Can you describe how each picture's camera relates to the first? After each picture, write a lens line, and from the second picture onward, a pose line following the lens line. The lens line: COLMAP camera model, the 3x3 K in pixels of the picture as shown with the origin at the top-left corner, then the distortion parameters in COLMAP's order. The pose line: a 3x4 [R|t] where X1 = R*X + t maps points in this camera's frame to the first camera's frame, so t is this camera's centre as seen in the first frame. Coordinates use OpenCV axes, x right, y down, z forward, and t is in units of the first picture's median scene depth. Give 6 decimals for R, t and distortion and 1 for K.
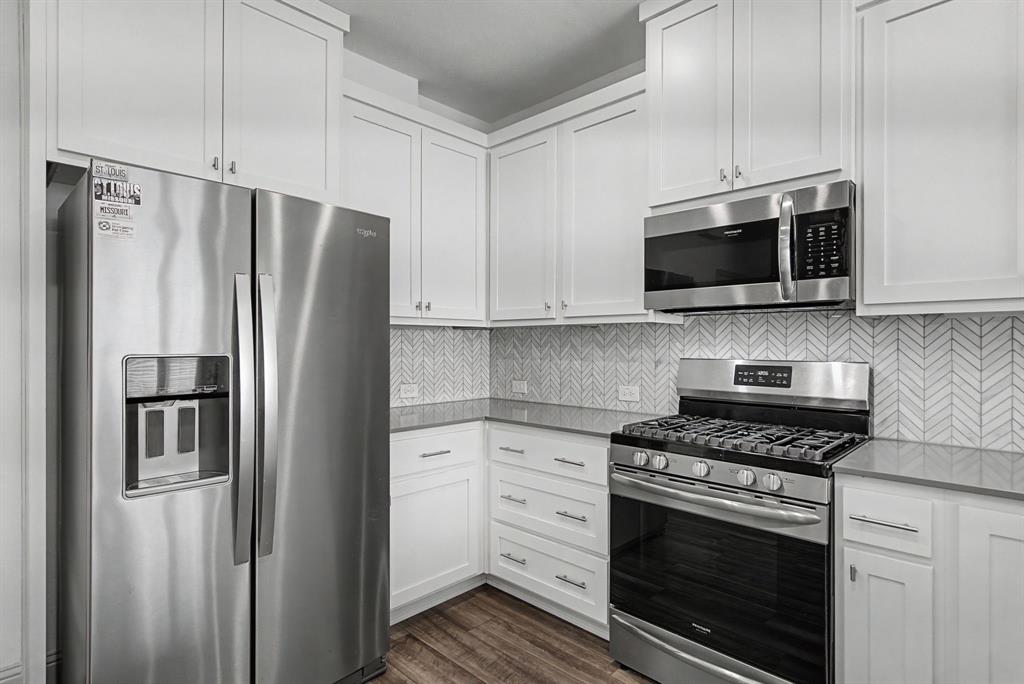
lens RADIAL K [[523.4, 0, 510.2], [0, 523.4, 343.1], [0, 0, 1]] dist [0.001594, 0.000362]
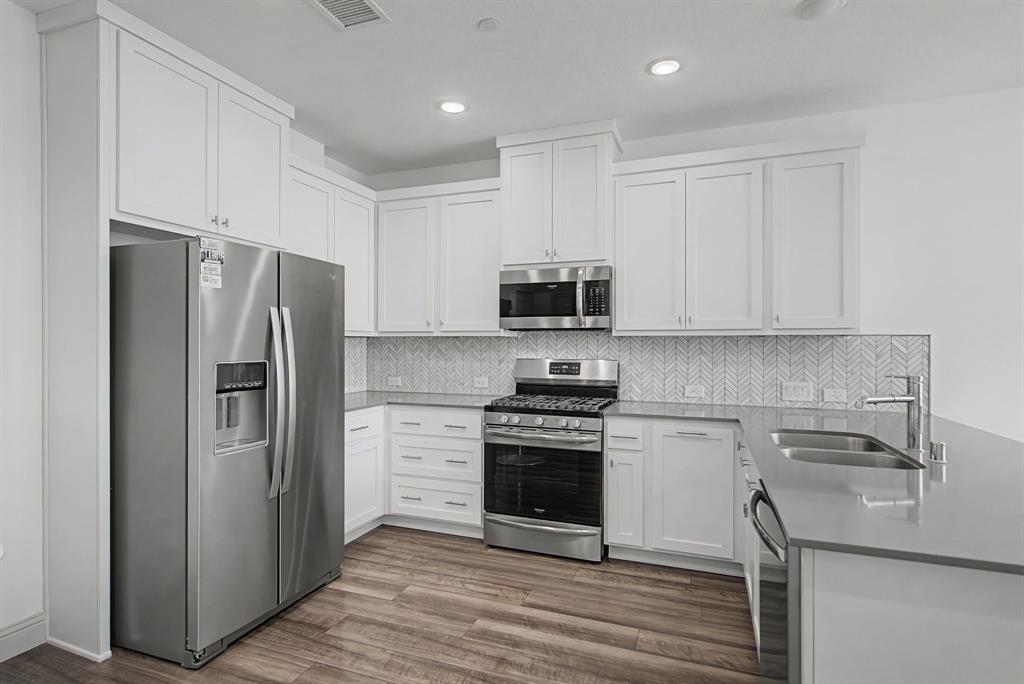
lens RADIAL K [[523.4, 0, 510.2], [0, 523.4, 343.1], [0, 0, 1]] dist [0.001594, 0.000362]
pose [[0.917460, -0.000071, 0.397827, -0.367183], [-0.001199, 0.999995, 0.002943, -0.025824], [-0.397826, -0.003177, 0.917456, -0.503182]]
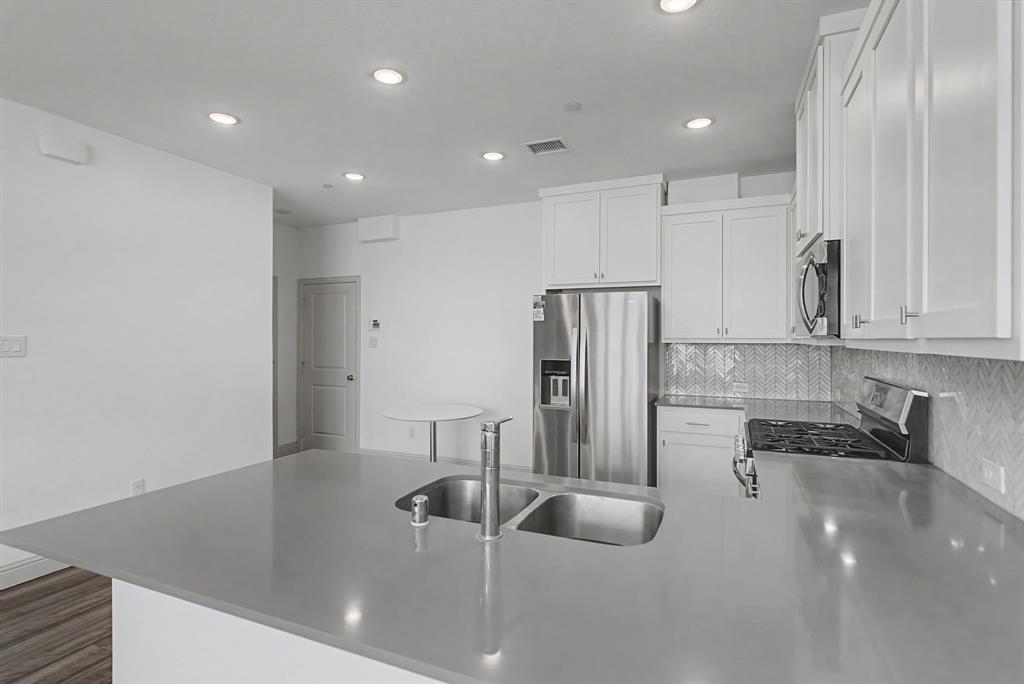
lens RADIAL K [[506.0, 0, 512.0], [0, 506.0, 342.0], [0, 0, 1]] dist [0.000515, 0.000709]
pose [[0.352595, 0.003522, -0.935769, 1.251406], [0.001471, 0.999990, 0.004318, -0.056908], [0.935775, -0.002899, 0.352587, -0.111491]]
